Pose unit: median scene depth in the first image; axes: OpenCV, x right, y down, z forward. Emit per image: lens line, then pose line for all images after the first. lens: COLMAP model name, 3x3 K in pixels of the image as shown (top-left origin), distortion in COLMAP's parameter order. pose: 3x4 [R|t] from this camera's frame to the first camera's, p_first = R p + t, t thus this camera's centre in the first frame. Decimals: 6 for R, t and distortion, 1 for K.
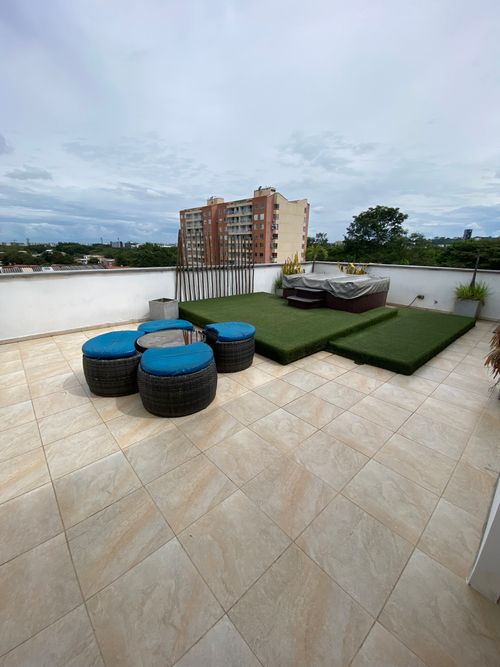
lens RADIAL K [[273.7, 0, 250.4], [0, 273.7, 333.0], [0, 0, 1]] dist [0.006805, -0.012043]
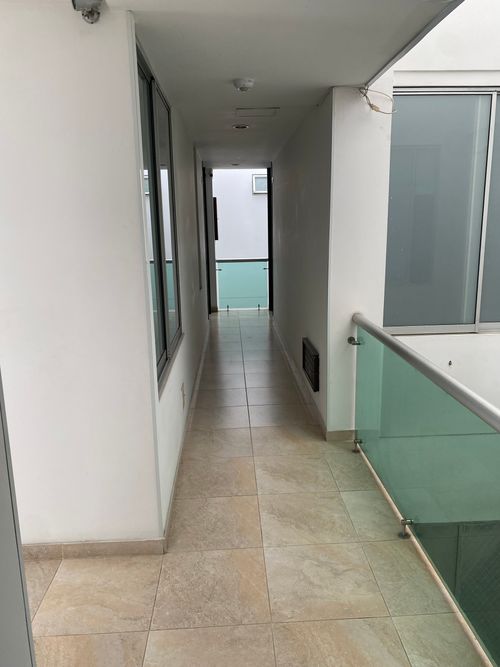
lens RADIAL K [[513.8, 0, 250.1], [0, 513.8, 333.5], [0, 0, 1]] dist [-0.001942, 0.003729]
pose [[0.638608, -0.186053, 0.746702, -0.707038], [0.249679, 0.967934, 0.027642, -0.011845], [-0.727901, 0.168783, 0.664584, 0.031385]]
